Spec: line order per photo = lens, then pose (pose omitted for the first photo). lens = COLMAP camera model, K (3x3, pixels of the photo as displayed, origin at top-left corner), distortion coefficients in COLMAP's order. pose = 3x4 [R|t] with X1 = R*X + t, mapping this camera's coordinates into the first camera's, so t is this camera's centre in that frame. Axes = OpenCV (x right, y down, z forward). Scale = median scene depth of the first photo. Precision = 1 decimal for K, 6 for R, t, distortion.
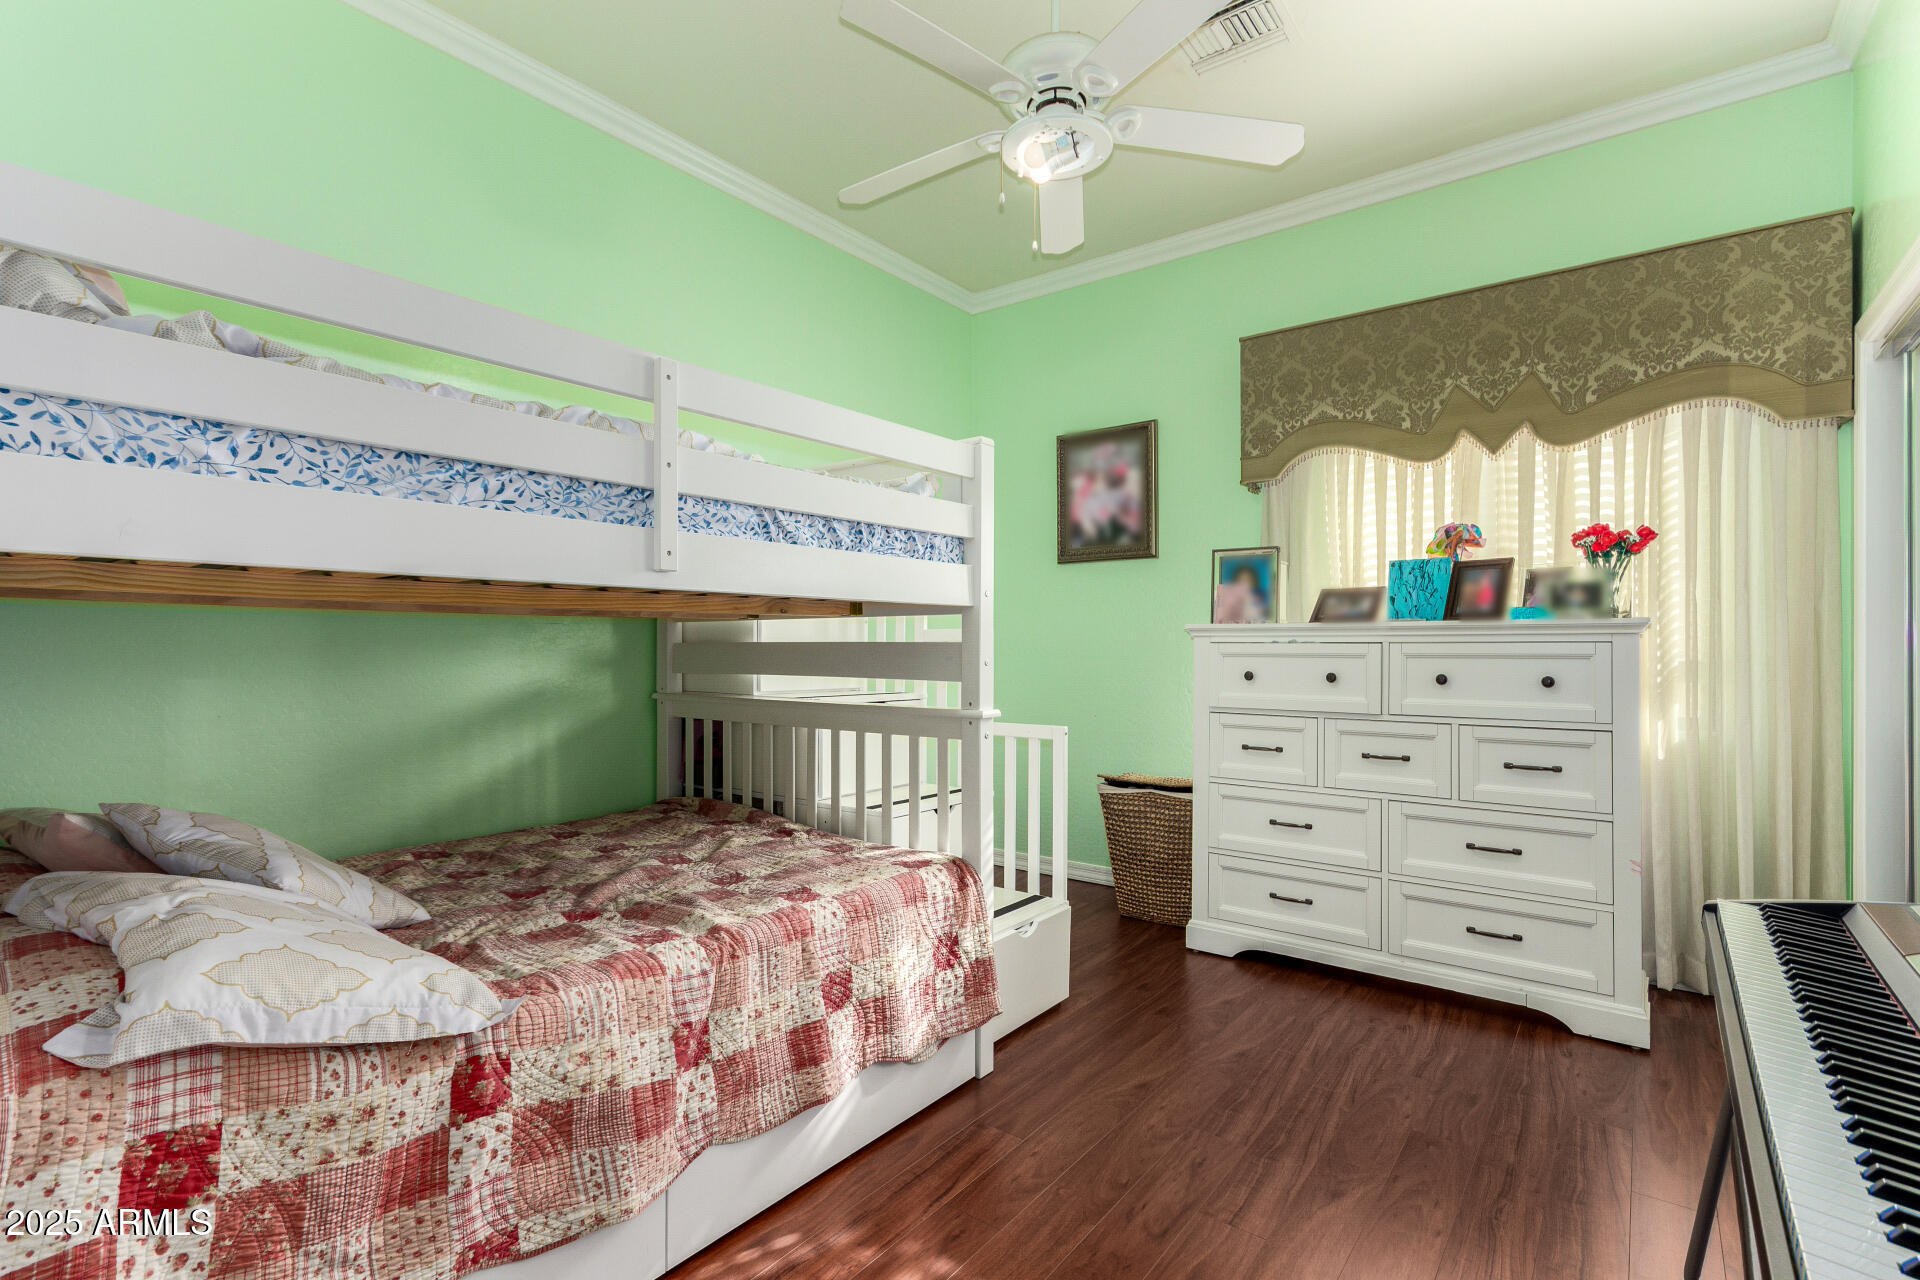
lens RADIAL K [[892.5, 0, 955.6], [0, 892.5, 643.6], [0, 0, 1]] dist [0.004895, 0.000772]
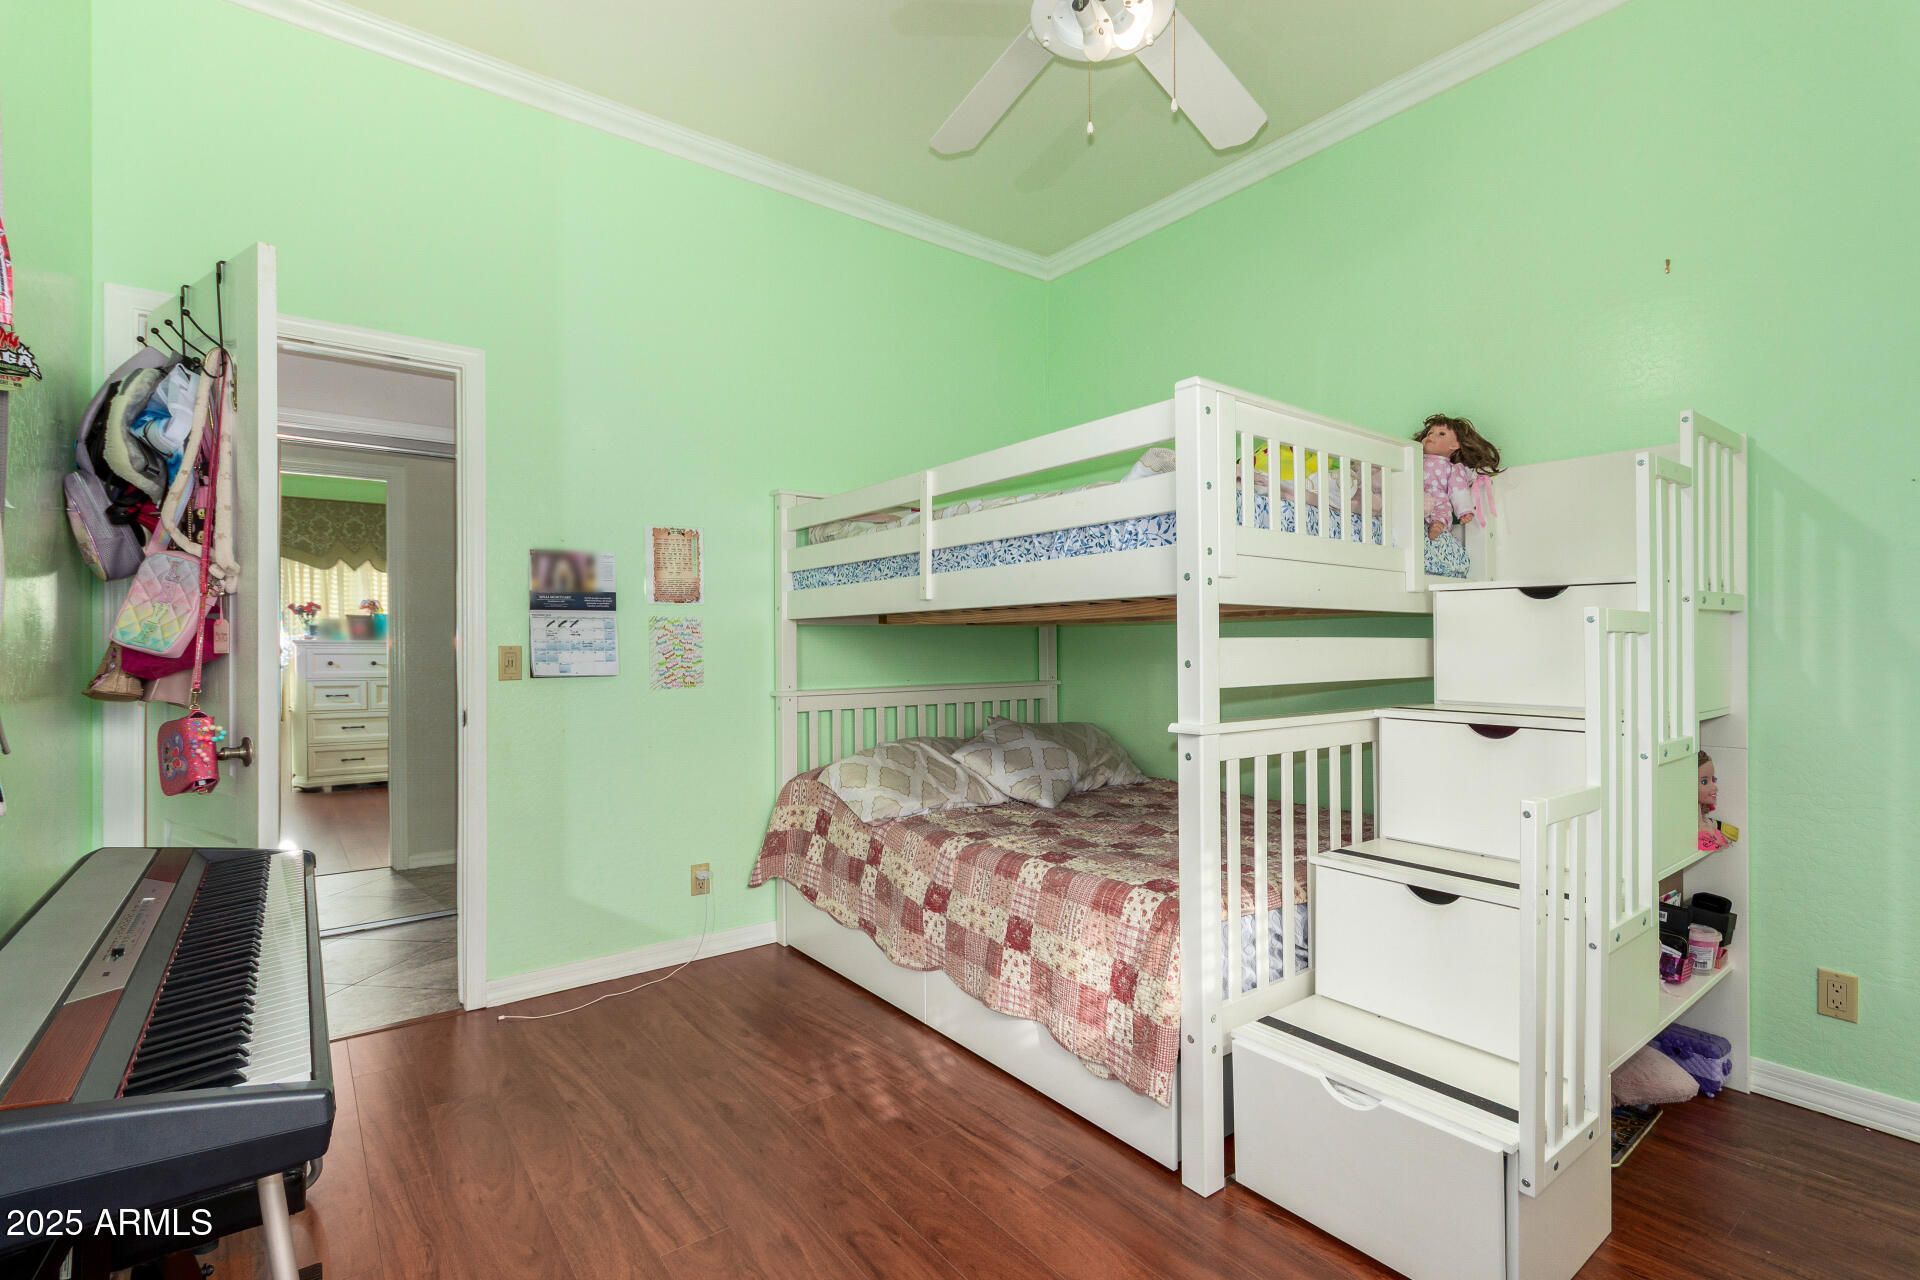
lens RADIAL K [[892.5, 0, 958.4], [0, 892.5, 643.7], [0, 0, 1]] dist [0.004895, 0.000772]
pose [[-0.263393, -0.004495, -0.964678, 1.146654], [0.005868, 0.999963, -0.006261, 0.009545], [0.964671, -0.007310, -0.263357, 1.369970]]
